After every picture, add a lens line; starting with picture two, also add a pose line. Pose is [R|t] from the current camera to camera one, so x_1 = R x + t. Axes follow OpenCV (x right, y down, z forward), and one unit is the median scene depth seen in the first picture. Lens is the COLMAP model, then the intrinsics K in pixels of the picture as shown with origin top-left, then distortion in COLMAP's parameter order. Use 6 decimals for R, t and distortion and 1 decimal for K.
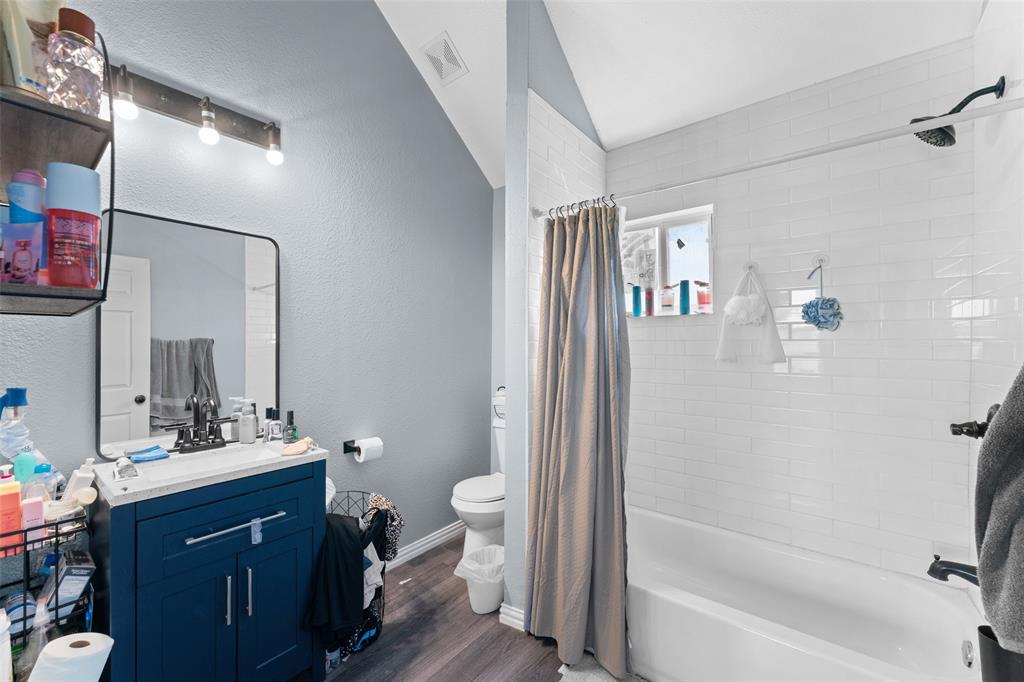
lens RADIAL K [[413.0, 0, 509.4], [0, 413.0, 338.2], [0, 0, 1]] dist [-0.011491, 0.002732]
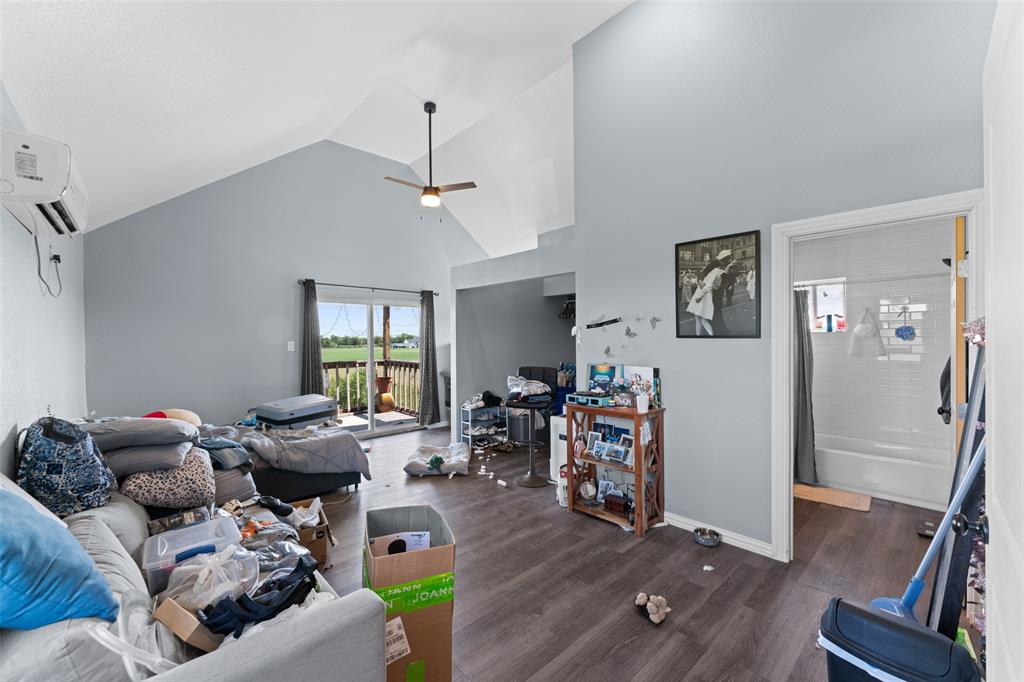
lens RADIAL K [[413.0, 0, 514.3], [0, 413.0, 341.7], [0, 0, 1]] dist [-0.011491, 0.002732]
pose [[0.988236, -0.002005, -0.152926, -0.792480], [0.002887, 0.999980, 0.005545, -0.026869], [0.152912, -0.005921, 0.988222, -1.215696]]
